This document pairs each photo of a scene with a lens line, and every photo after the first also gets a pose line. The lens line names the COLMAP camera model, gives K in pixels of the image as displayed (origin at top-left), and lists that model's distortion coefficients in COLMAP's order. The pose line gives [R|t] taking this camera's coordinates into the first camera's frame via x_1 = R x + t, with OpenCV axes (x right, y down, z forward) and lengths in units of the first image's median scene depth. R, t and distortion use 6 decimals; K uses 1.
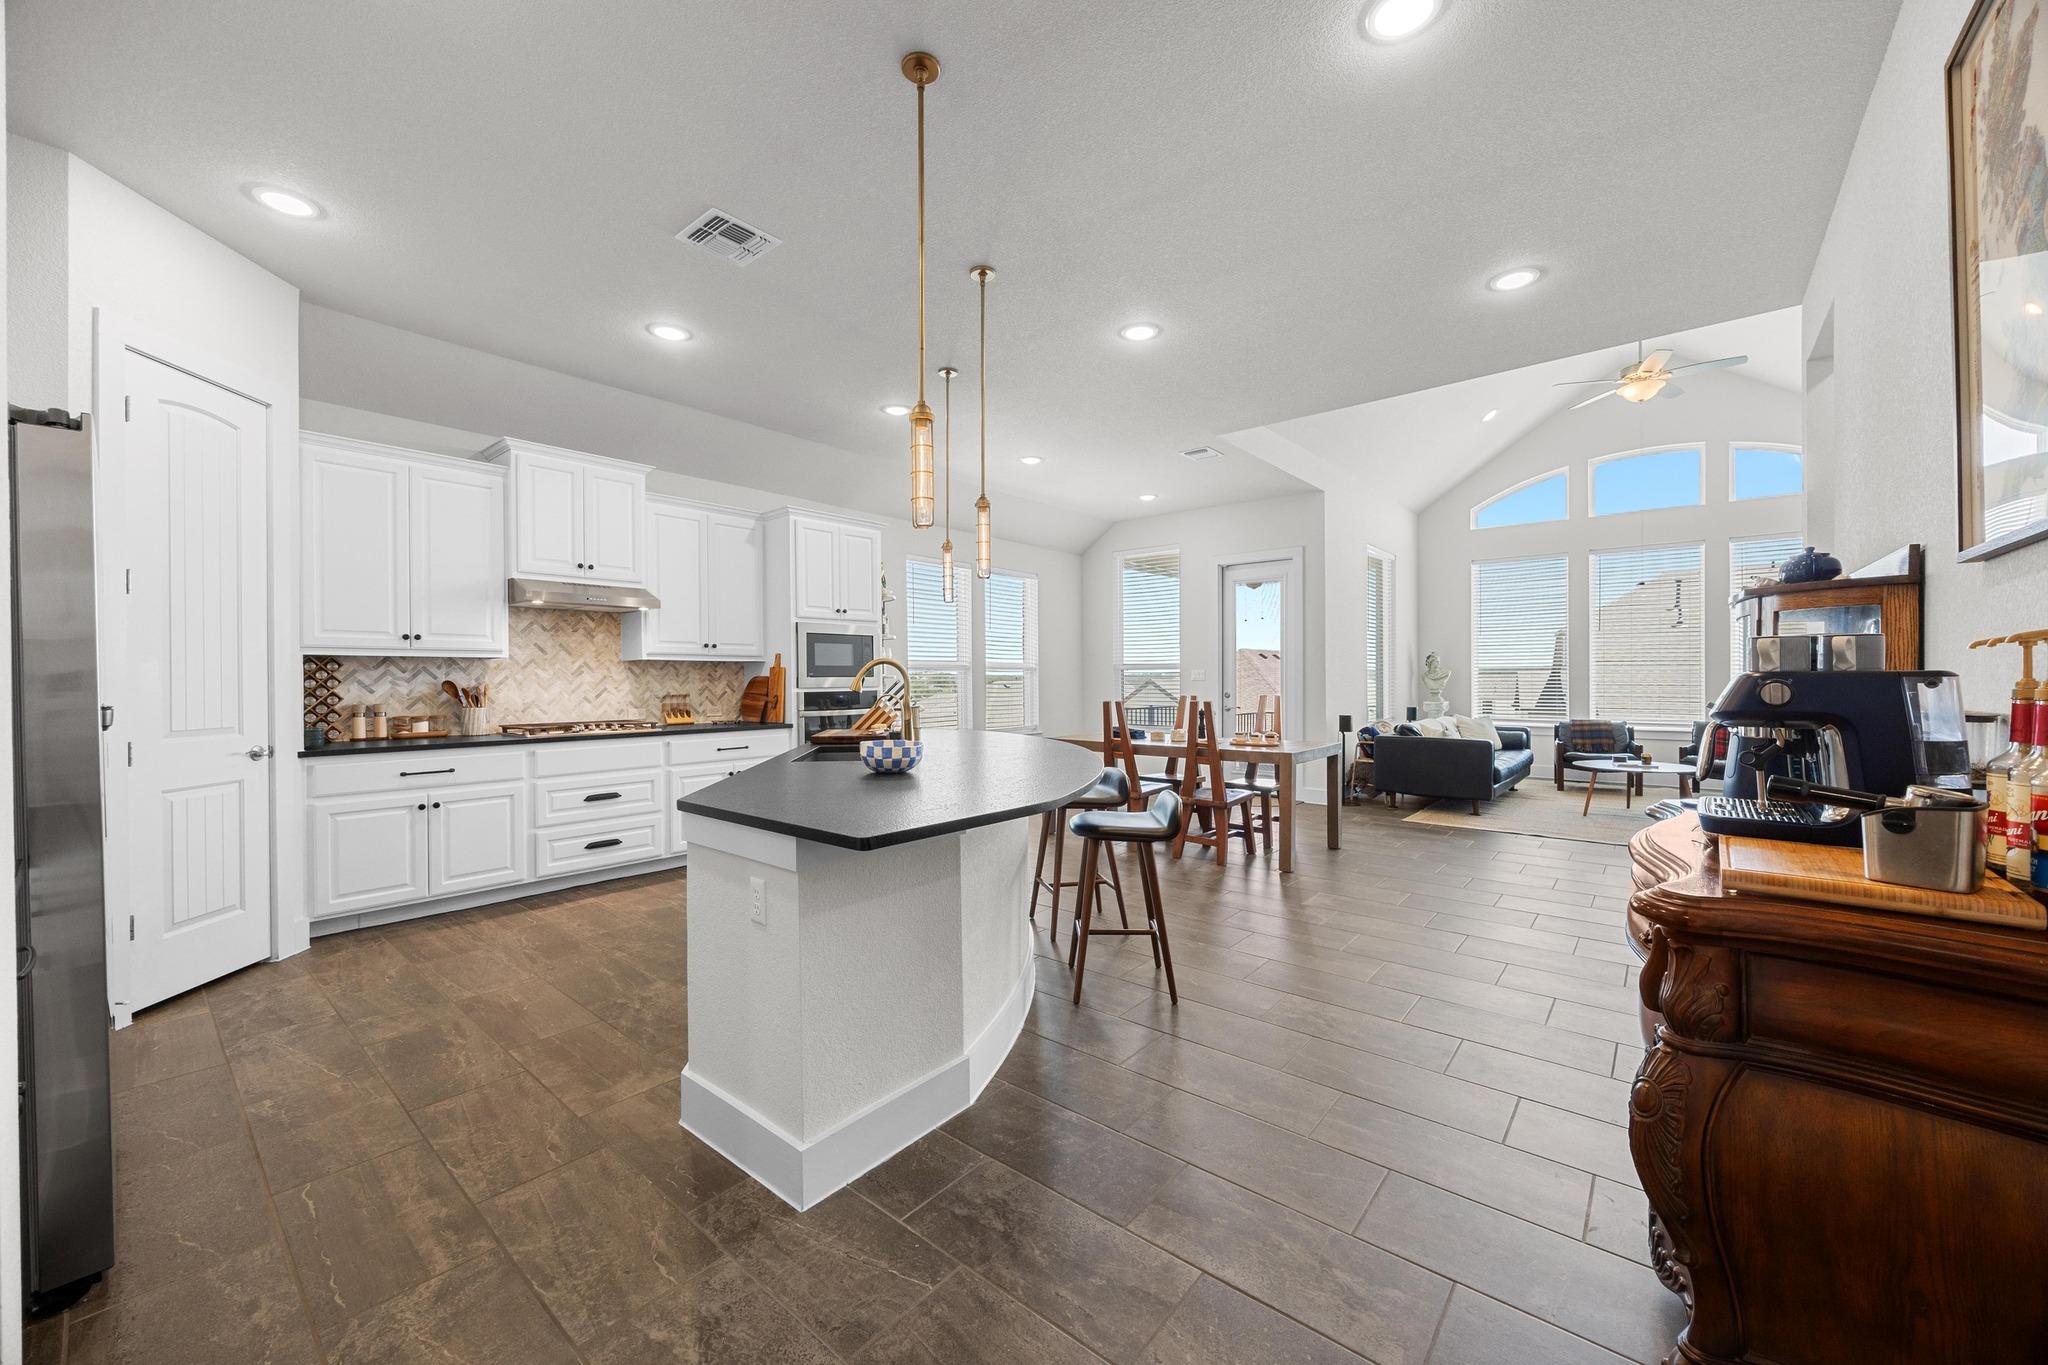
lens RADIAL K [[774.9, 0, 1033.7], [0, 774.9, 676.5], [0, 0, 1]] dist [-0.003592, 0.000956]
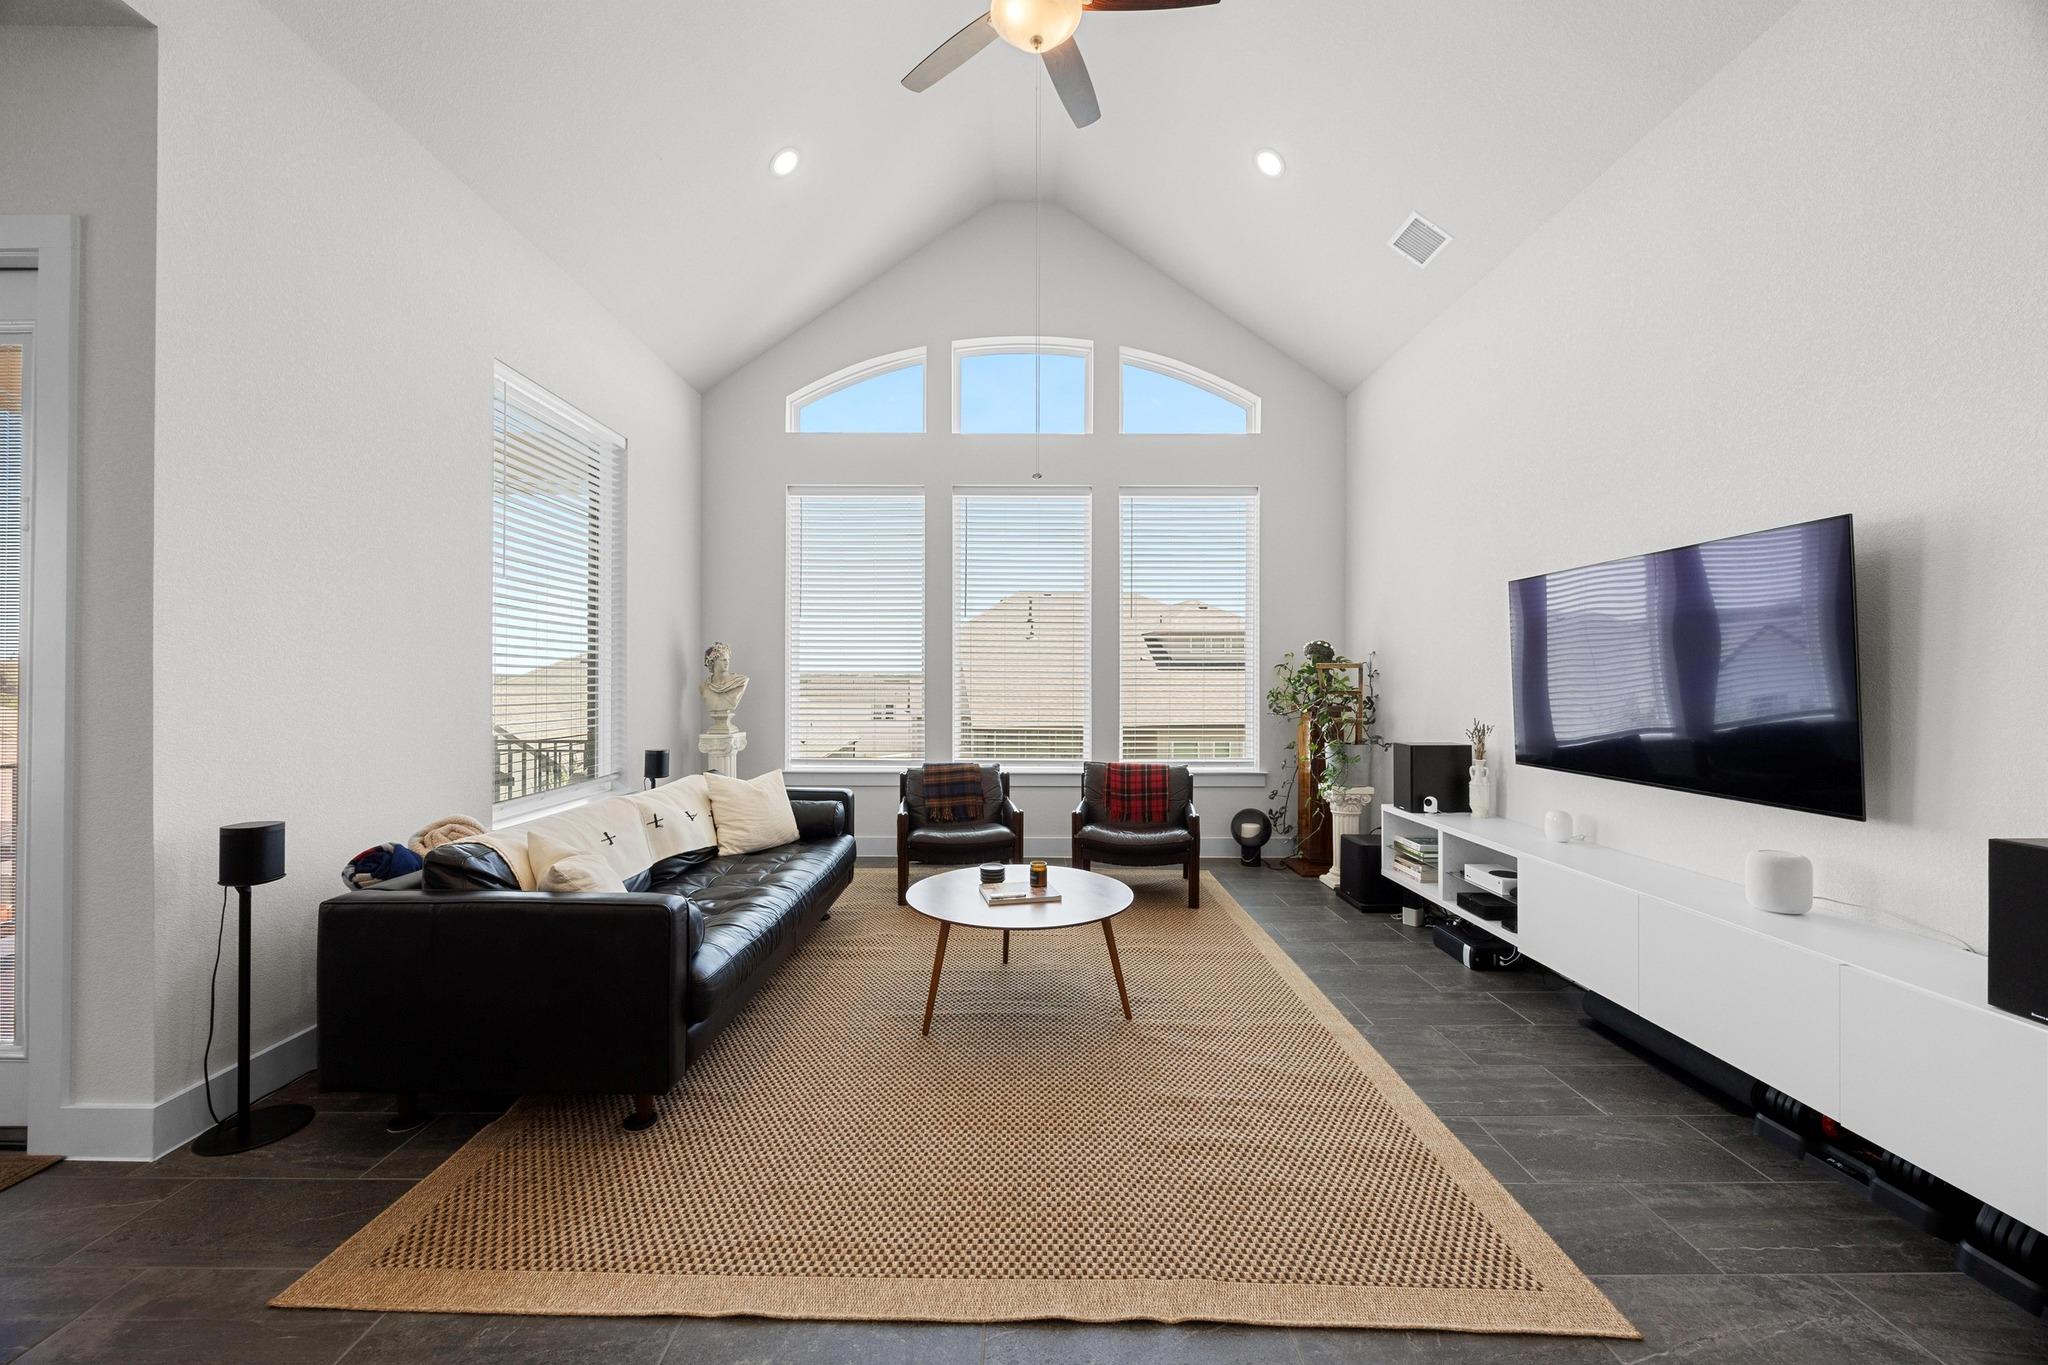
lens RADIAL K [[774.9, 0, 1016.5], [0, 774.9, 681.6], [0, 0, 1]] dist [-0.003592, 0.000956]
pose [[0.771204, 0.009573, 0.636516, 0.386574], [-0.011938, 0.999929, -0.000575, -0.006886], [-0.636476, -0.007155, 0.771263, 0.520776]]
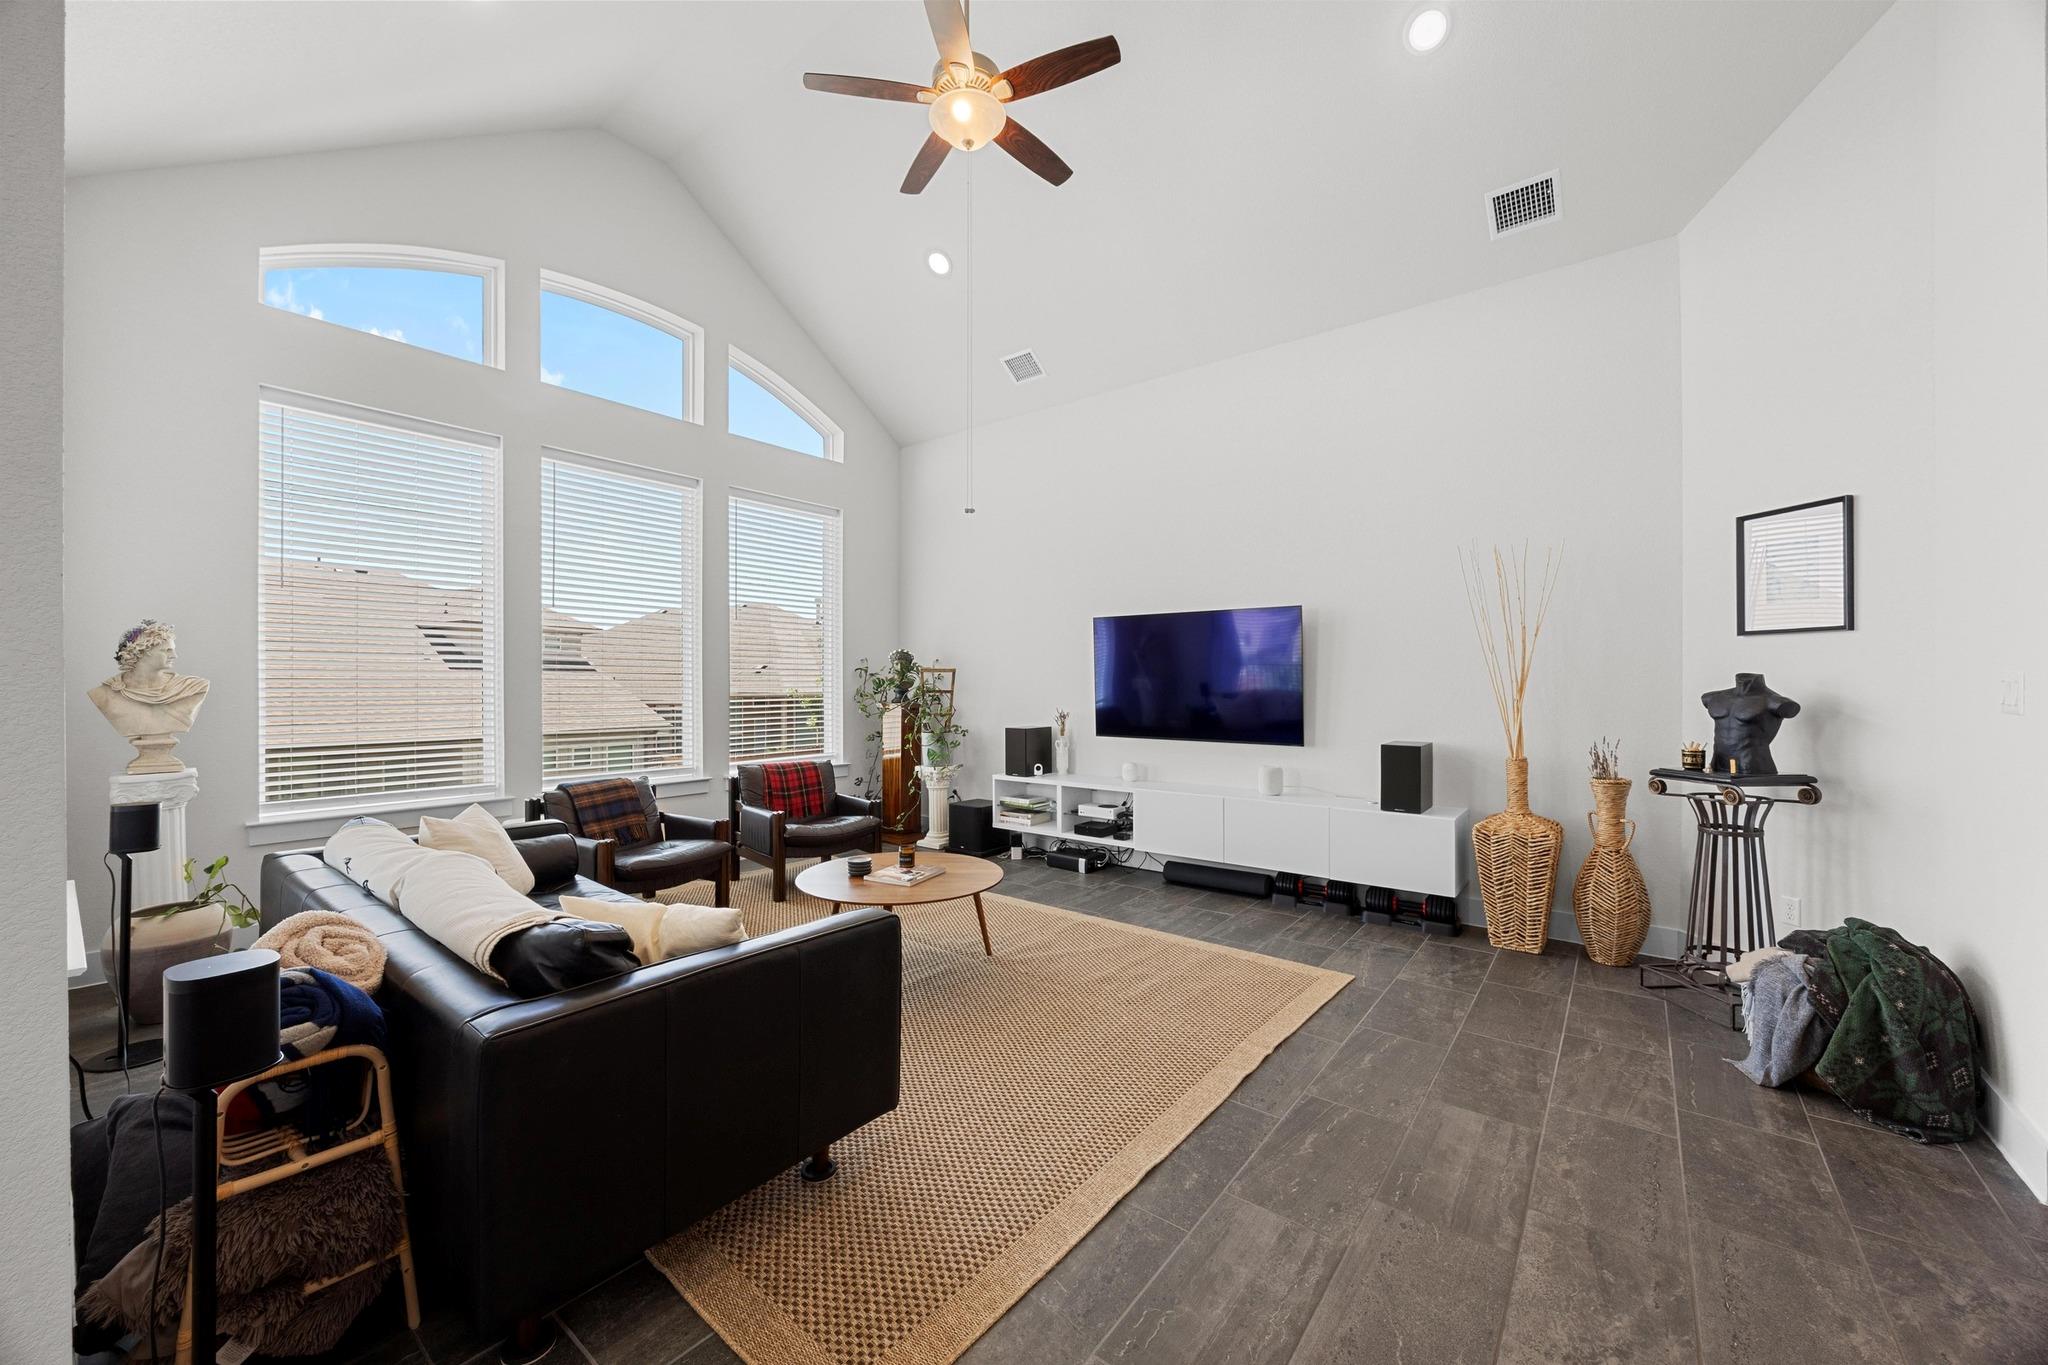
lens RADIAL K [[774.9, 0, 1019.8], [0, 774.9, 679.3], [0, 0, 1]] dist [-0.003592, 0.000956]
pose [[-0.018818, 0.011656, 0.999755, 0.215167], [-0.005349, 0.999917, -0.011759, -0.005432], [-0.999809, -0.005569, -0.018754, 0.746100]]
